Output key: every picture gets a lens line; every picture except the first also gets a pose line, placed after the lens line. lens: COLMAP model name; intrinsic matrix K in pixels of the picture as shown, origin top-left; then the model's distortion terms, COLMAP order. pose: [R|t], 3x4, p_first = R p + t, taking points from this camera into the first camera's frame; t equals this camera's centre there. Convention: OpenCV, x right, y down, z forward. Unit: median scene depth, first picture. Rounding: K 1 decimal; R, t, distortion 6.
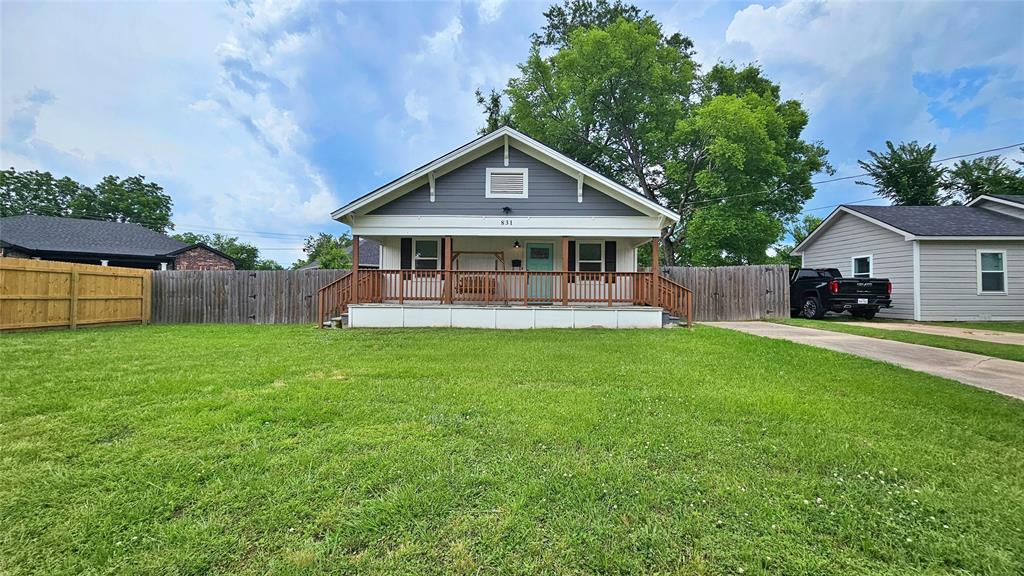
lens RADIAL K [[418.9, 0, 509.7], [0, 418.9, 283.9], [0, 0, 1]] dist [-0.001887, 0.000035]
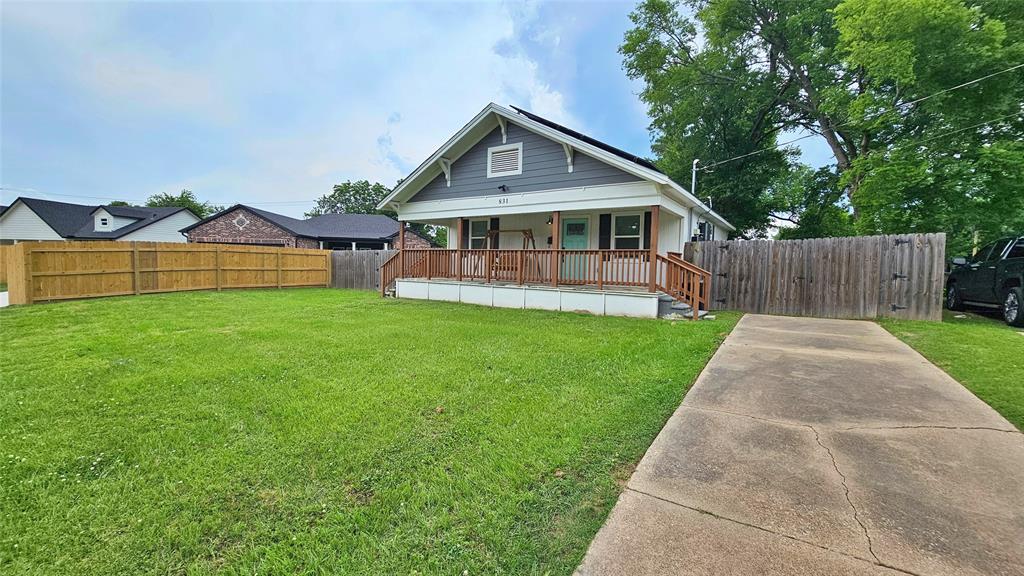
lens RADIAL K [[418.9, 0, 506.7], [0, 418.9, 286.1], [0, 0, 1]] dist [-0.001887, 0.000035]
pose [[0.834398, 0.038293, -0.549830, 0.469156], [-0.000700, 0.997656, 0.068419, -0.010837], [0.551161, -0.056703, 0.832470, 0.135535]]
